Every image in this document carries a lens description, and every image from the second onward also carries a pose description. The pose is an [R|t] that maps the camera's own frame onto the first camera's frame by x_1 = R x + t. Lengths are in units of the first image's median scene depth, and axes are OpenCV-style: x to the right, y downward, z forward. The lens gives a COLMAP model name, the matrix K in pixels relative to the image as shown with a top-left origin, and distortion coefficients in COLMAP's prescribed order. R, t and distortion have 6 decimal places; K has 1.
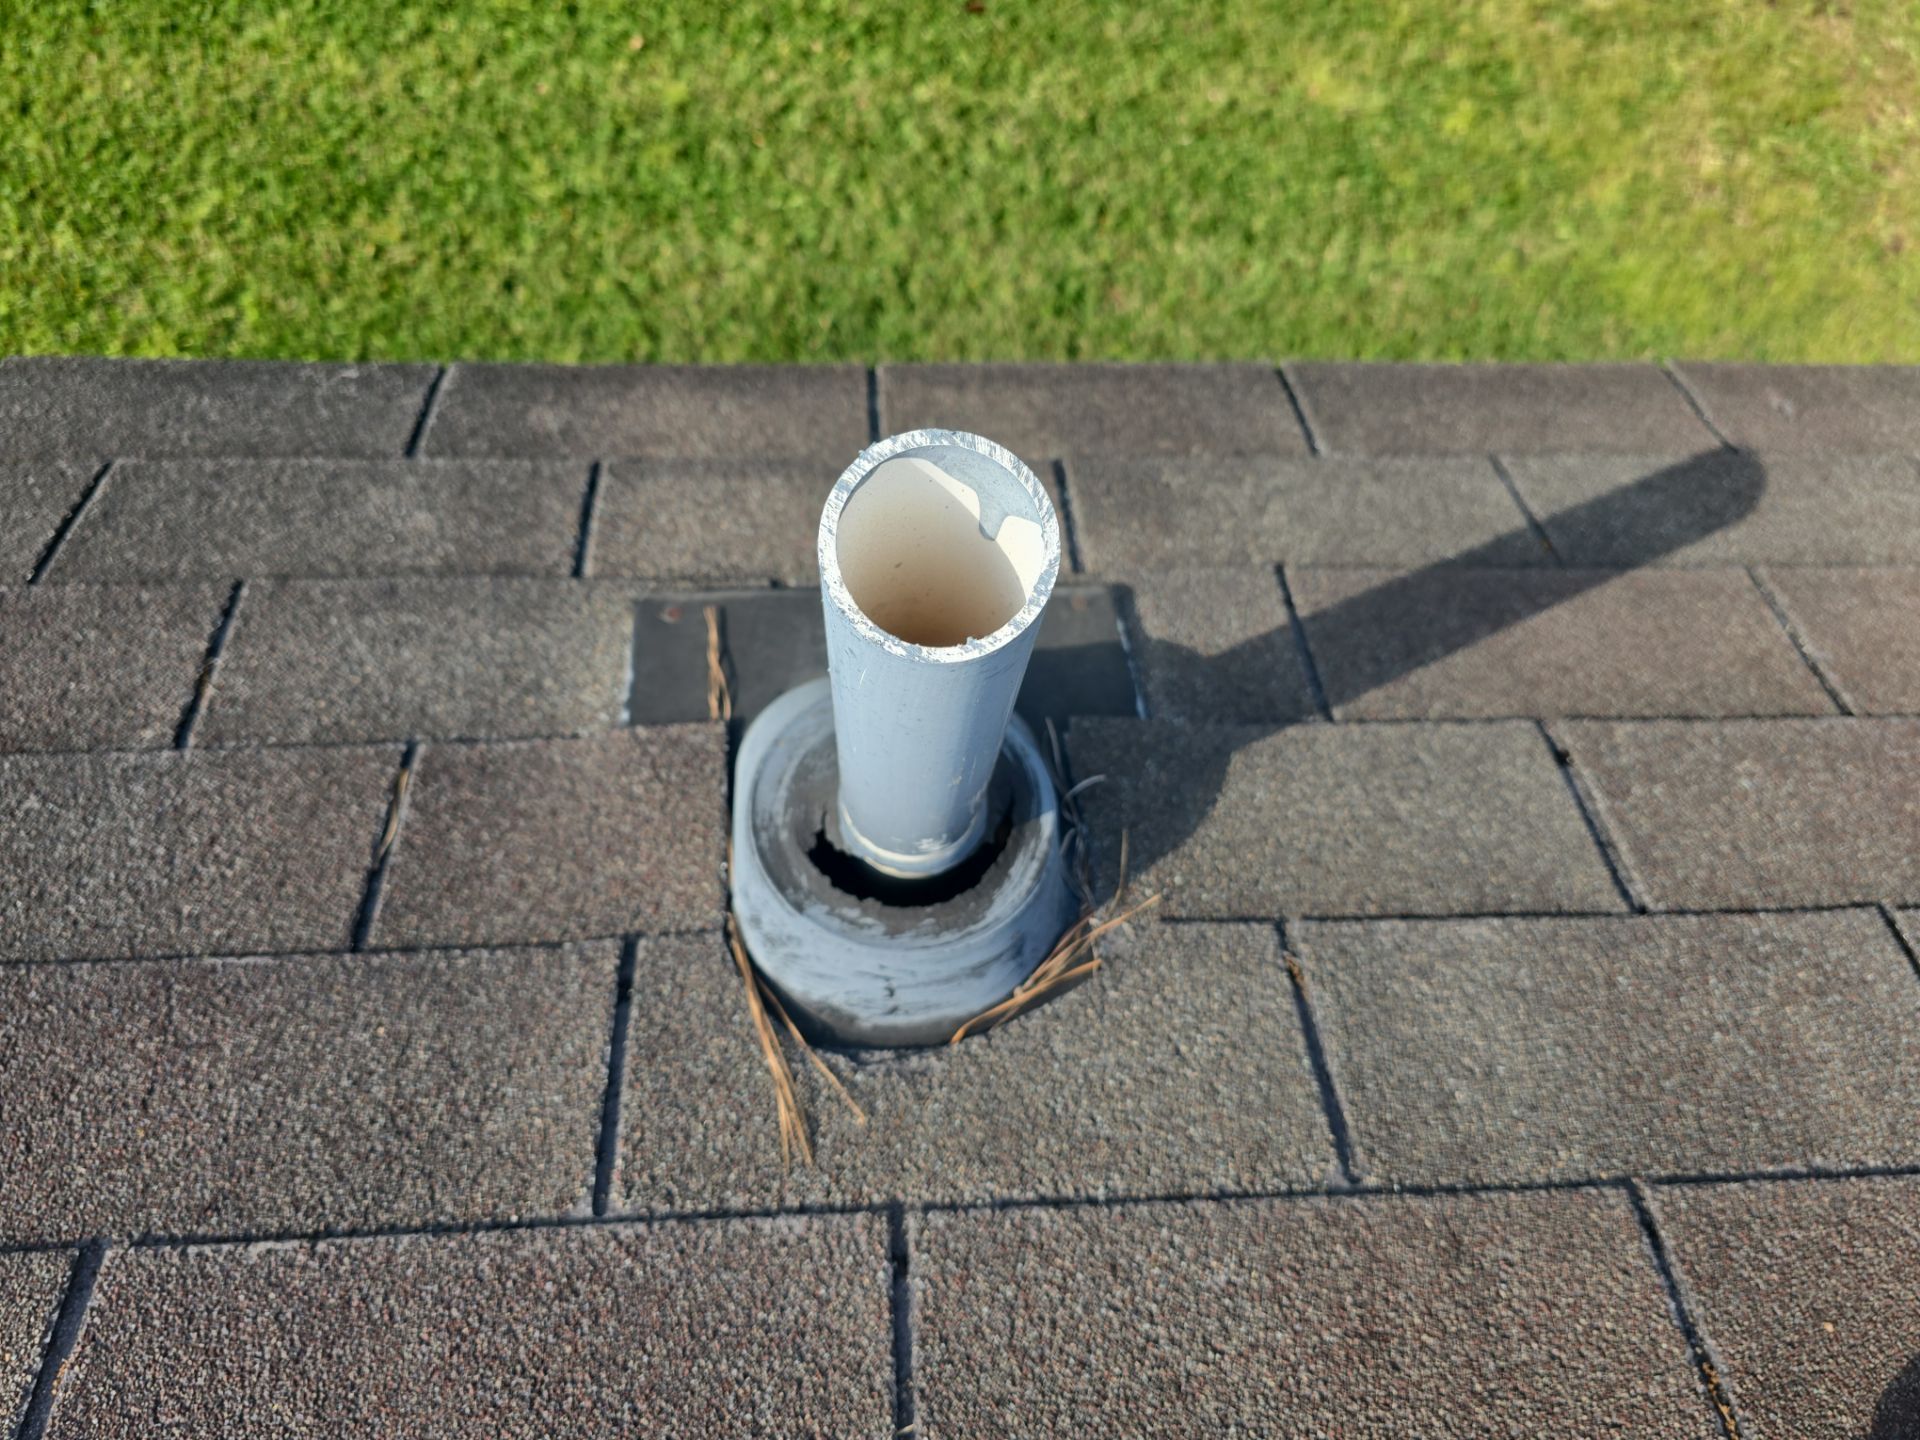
lens RADIAL K [[1443.4, 0, 960.0], [0, 1443.4, 720.0], [0, 0, 1]] dist [0.055940, -0.069735]
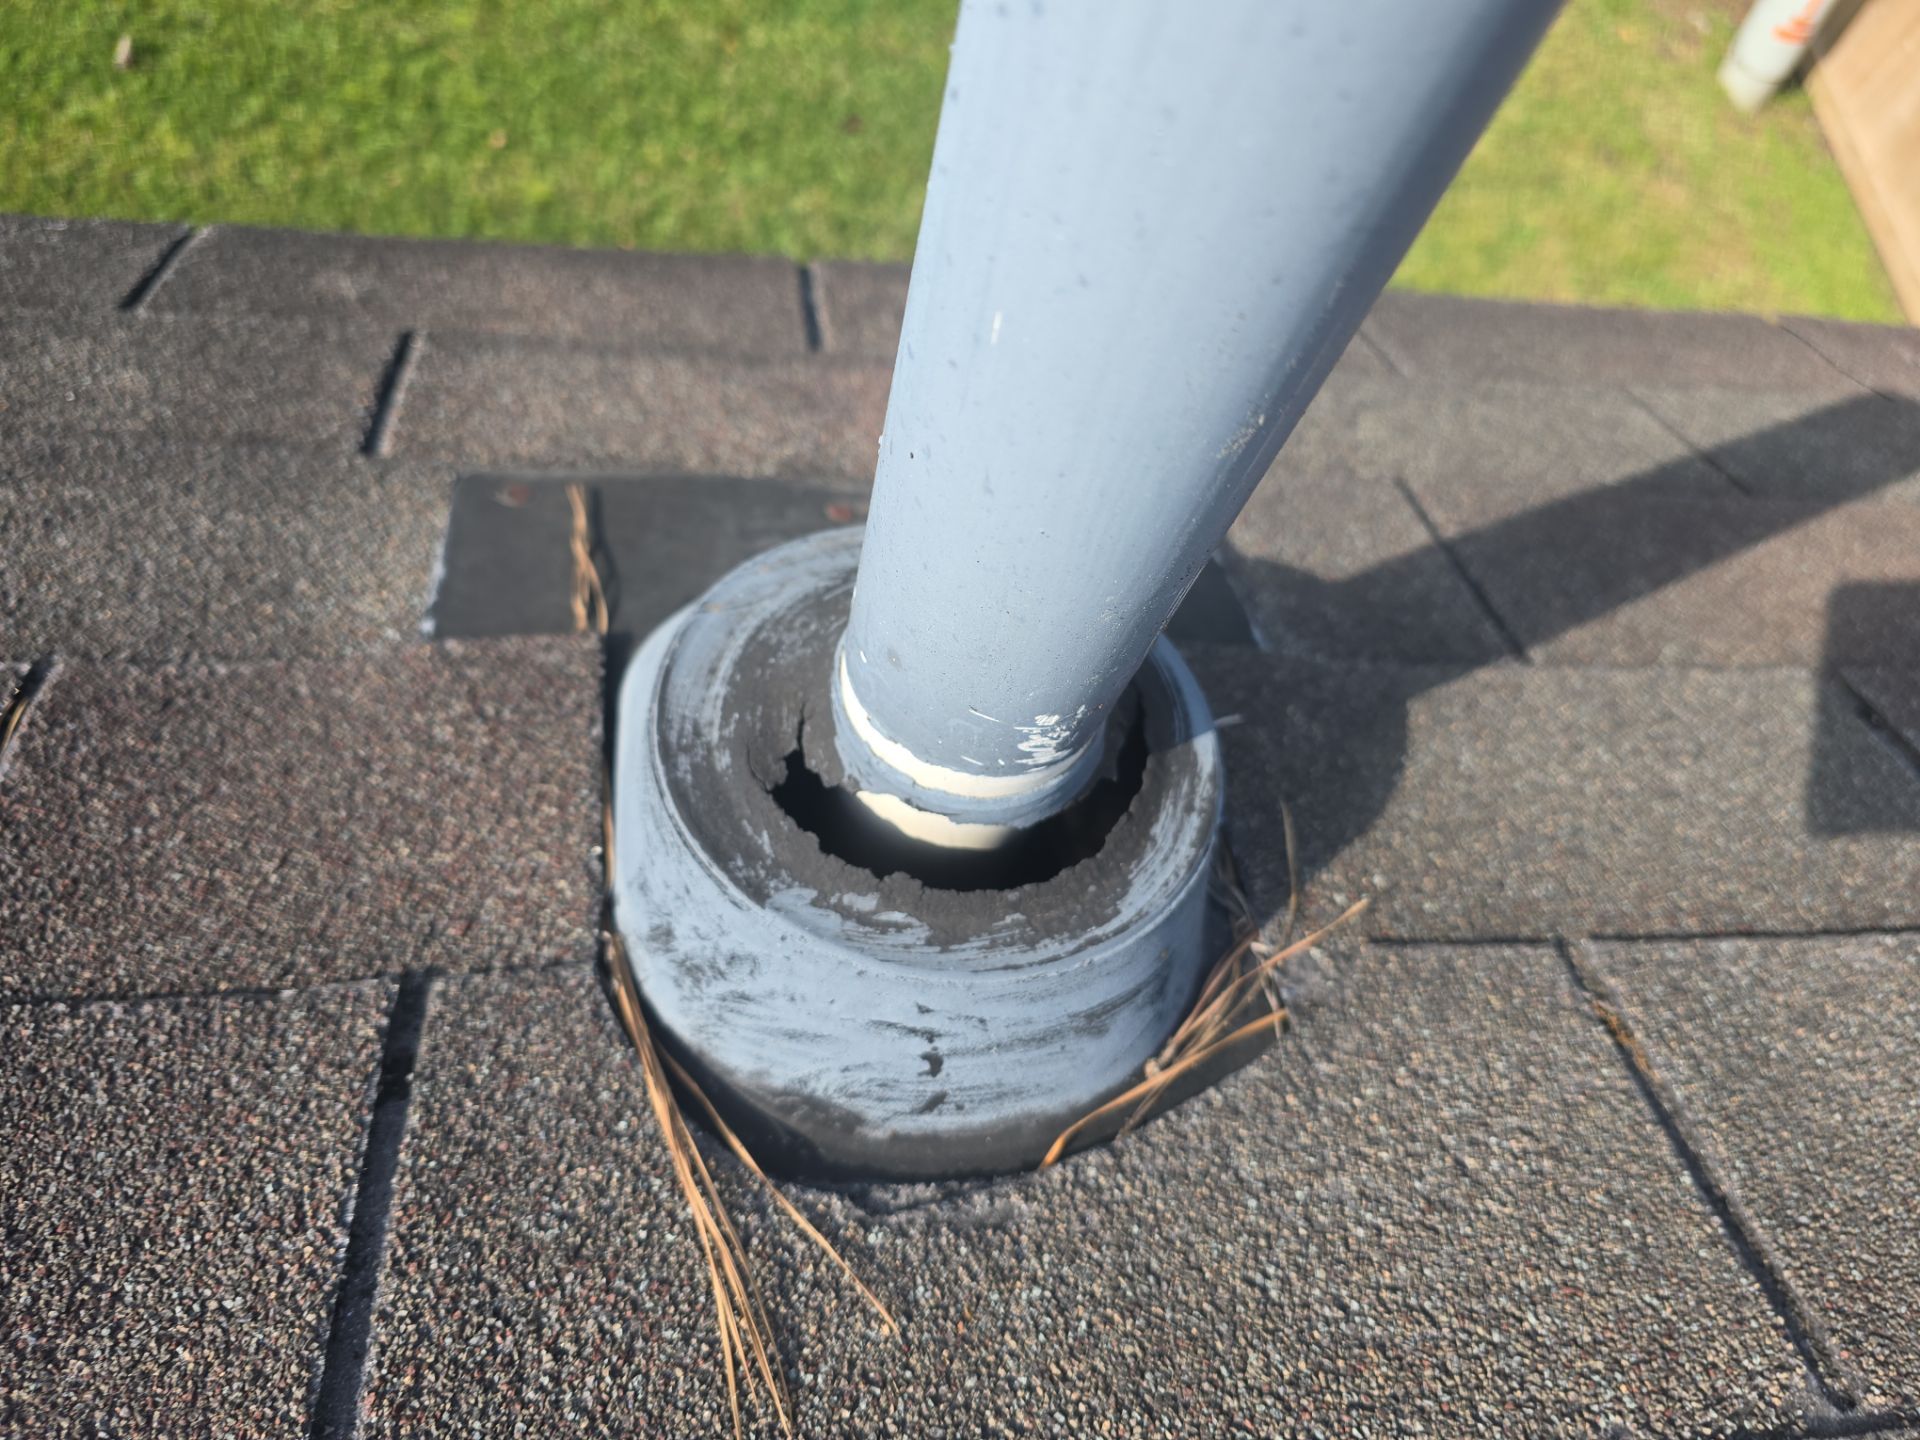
lens RADIAL K [[1415.9, 0, 960.0], [0, 1415.9, 720.0], [0, 0, 1]] dist [-0.011752, -0.004007]
pose [[0.994153, 0.005011, 0.107863, -0.087391], [0.008194, 0.992541, -0.121632, 0.120942], [-0.107668, 0.121804, 0.986697, 0.464667]]
